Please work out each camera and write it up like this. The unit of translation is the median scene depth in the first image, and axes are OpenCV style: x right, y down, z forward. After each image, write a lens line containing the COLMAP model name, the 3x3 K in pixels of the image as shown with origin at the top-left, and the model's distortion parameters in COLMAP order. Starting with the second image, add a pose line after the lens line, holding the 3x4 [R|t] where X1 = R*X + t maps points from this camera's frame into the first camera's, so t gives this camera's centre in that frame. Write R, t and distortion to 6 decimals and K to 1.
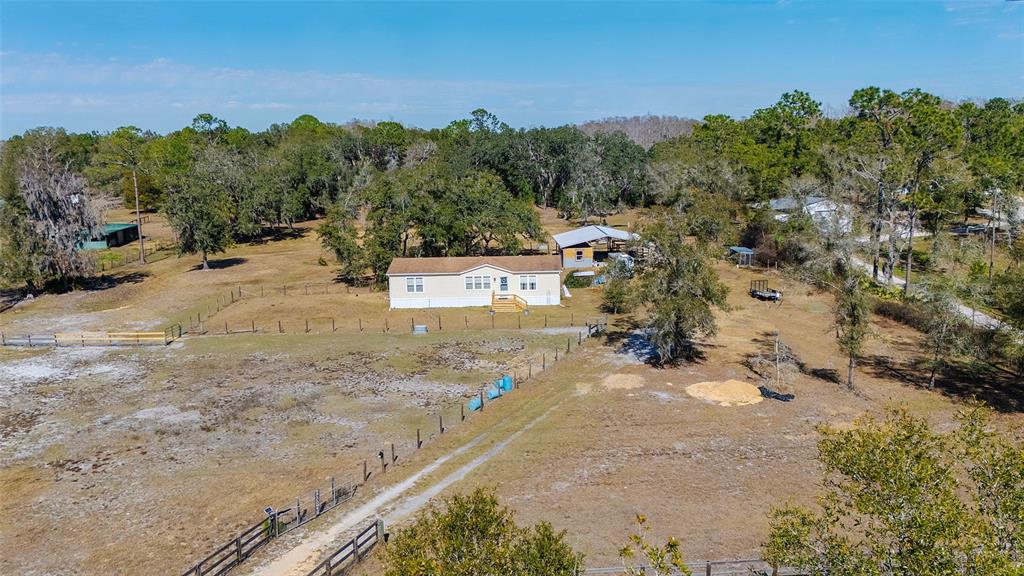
lens RADIAL K [[778.9, 0, 512.0], [0, 778.9, 288.0], [0, 0, 1]] dist [0.115353, -0.156139]
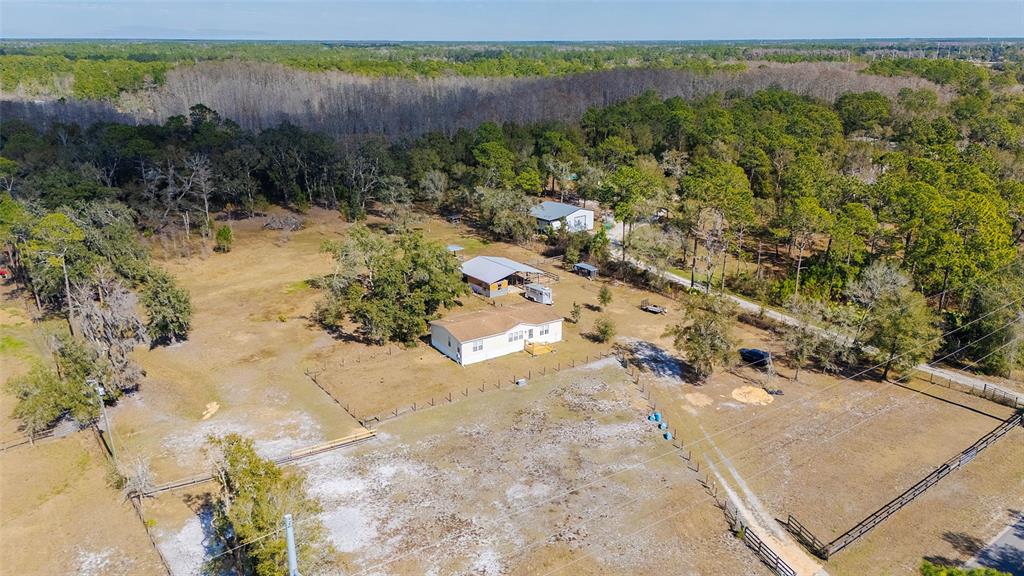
lens RADIAL K [[734.0, 0, 507.8], [0, 734.0, 281.9], [0, 0, 1]] dist [0.103136, -0.086094]
pose [[0.830282, -0.139664, 0.539560, -0.673973], [0.081271, 0.988085, 0.130703, -0.247865], [-0.551386, -0.064670, 0.831740, -0.094488]]
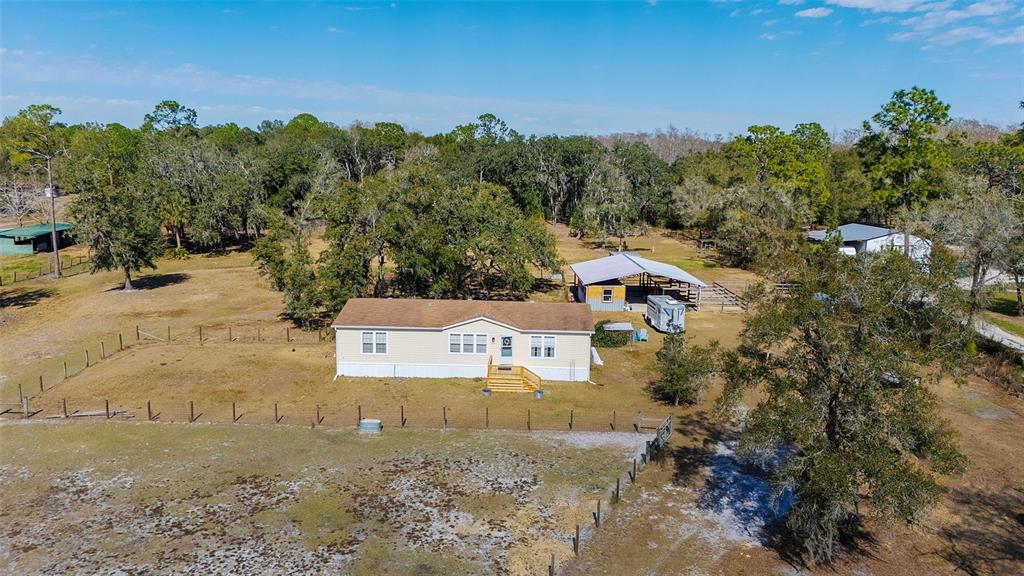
lens RADIAL K [[734.0, 0, 507.8], [0, 734.0, 281.9], [0, 0, 1]] dist [0.103136, -0.086094]
pose [[0.999078, 0.042298, -0.007295, -0.006257], [-0.042393, 0.999009, -0.013546, -0.046209], [0.006715, 0.013842, 0.999882, 0.318977]]
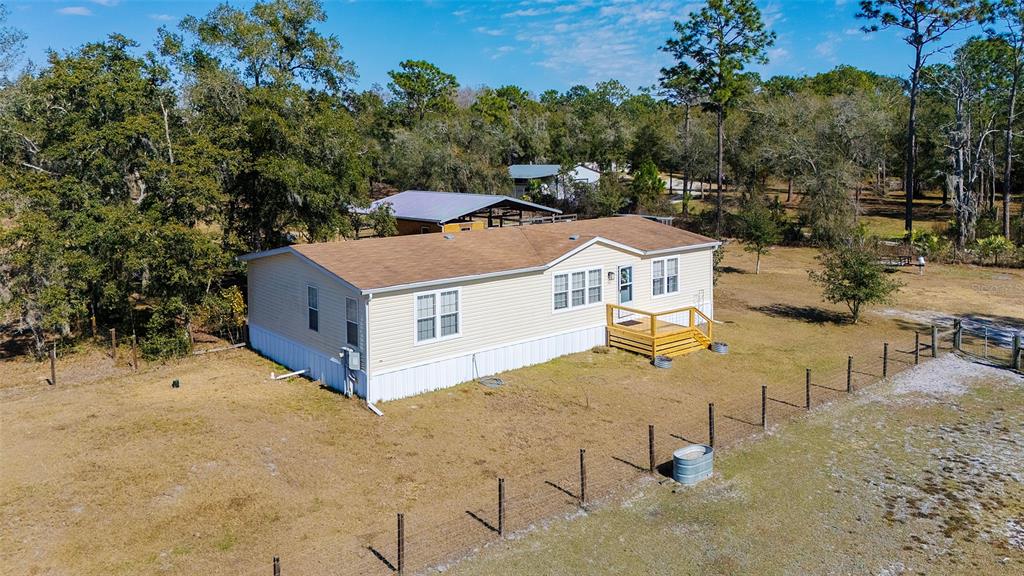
lens RADIAL K [[773.8, 0, 512.4], [0, 773.8, 209.2], [0, 0, 1]] dist [0.044931, -0.003350]
pose [[0.754171, -0.031531, 0.655921, -0.269658], [0.109577, 0.990885, -0.078356, -0.016390], [-0.647471, 0.130968, 0.750752, 0.646694]]
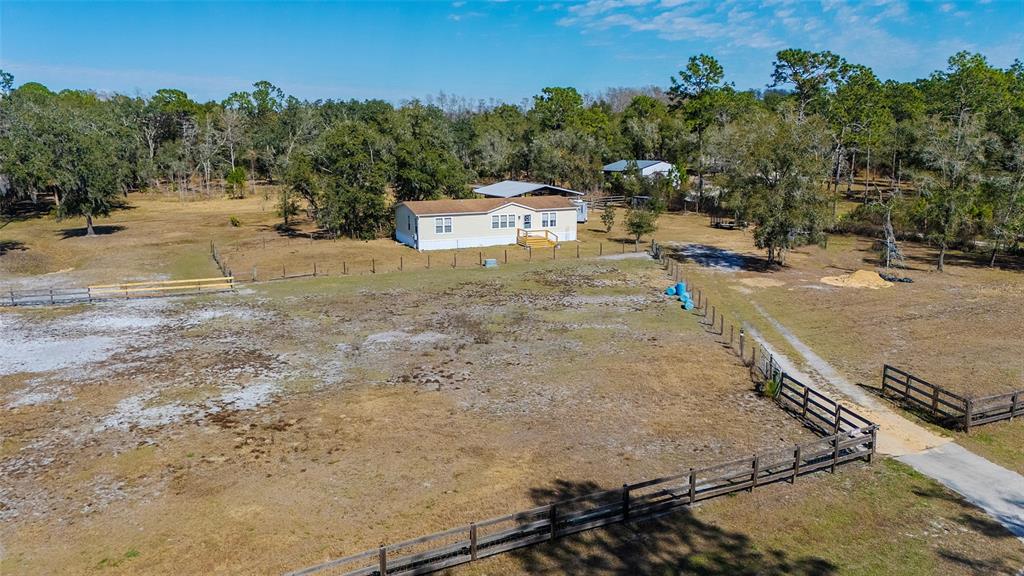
lens RADIAL K [[756.3, 0, 492.7], [0, 756.3, 292.6], [0, 0, 1]] dist [0.064848, -0.002778]
pose [[0.924947, -0.063125, 0.374817, -0.374237], [0.057828, 0.998004, 0.025374, 0.051783], [-0.375671, -0.001795, 0.926751, 0.090008]]
